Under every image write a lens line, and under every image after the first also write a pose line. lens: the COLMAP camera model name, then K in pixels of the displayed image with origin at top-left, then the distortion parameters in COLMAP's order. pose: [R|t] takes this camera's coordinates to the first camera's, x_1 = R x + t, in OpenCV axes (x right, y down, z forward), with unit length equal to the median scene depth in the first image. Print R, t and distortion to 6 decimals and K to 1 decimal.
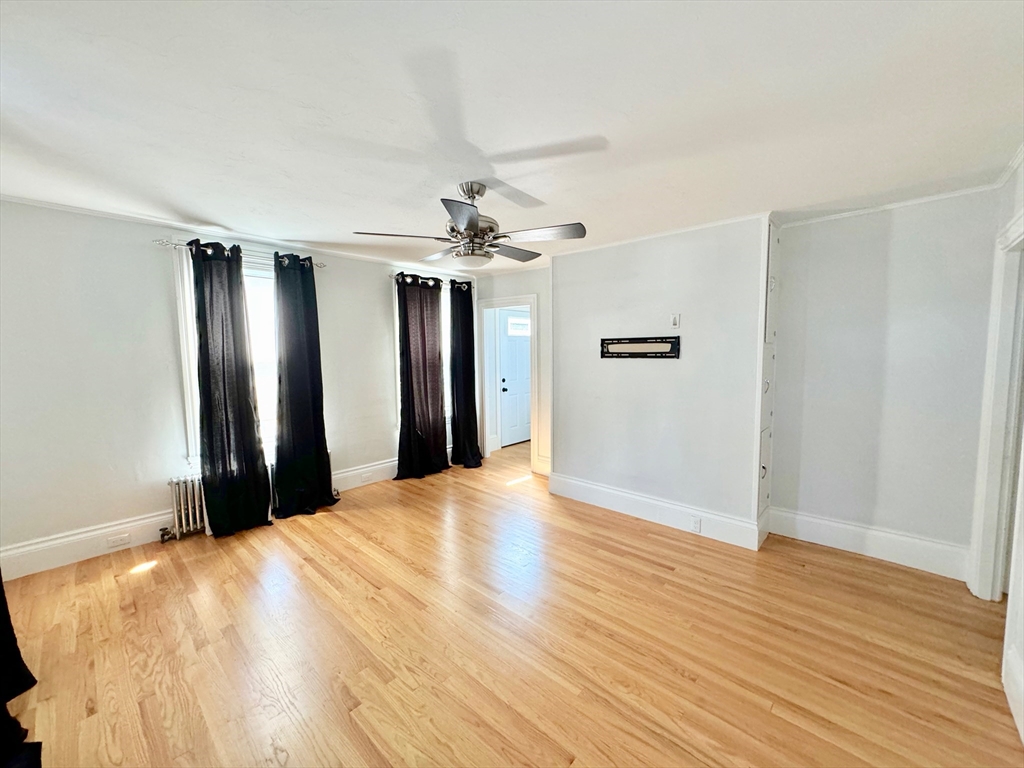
lens RADIAL K [[406.2, 0, 512.0], [0, 406.2, 384.0], [0, 0, 1]] dist [-0.002481, 0.000166]
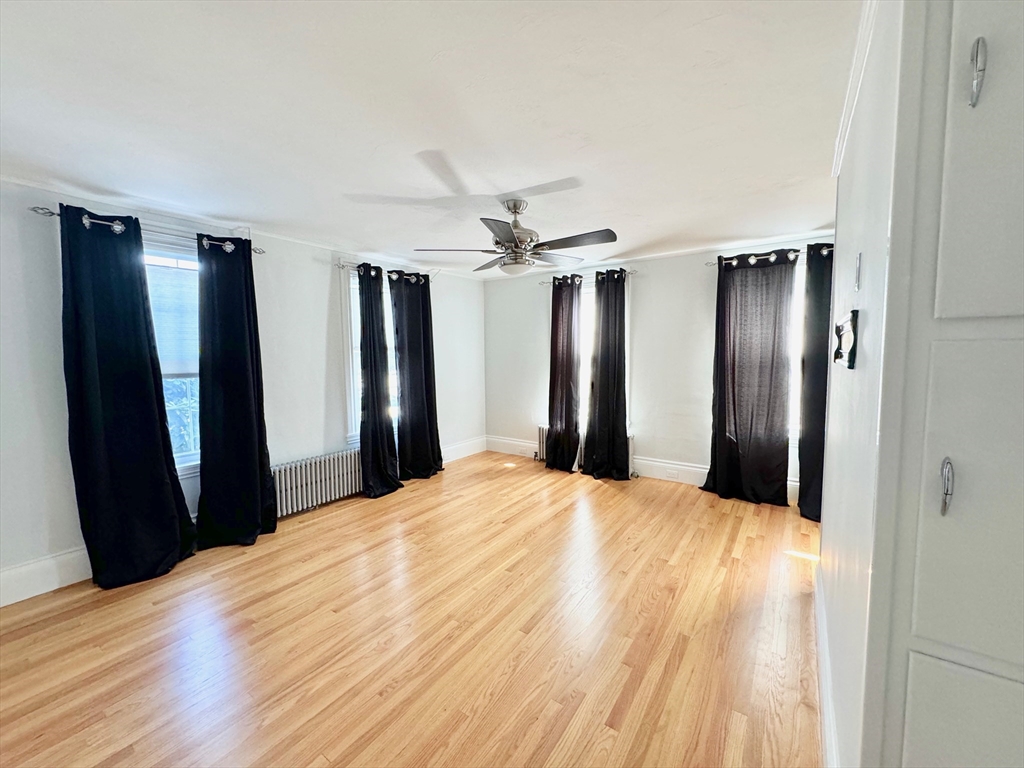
lens RADIAL K [[406.2, 0, 512.0], [0, 406.2, 384.0], [0, 0, 1]] dist [-0.002481, 0.000166]
pose [[0.124428, 0.087393, -0.988373, 0.779741], [-0.072602, 0.994245, 0.078773, -0.055542], [0.989569, 0.061956, 0.130056, 0.646824]]
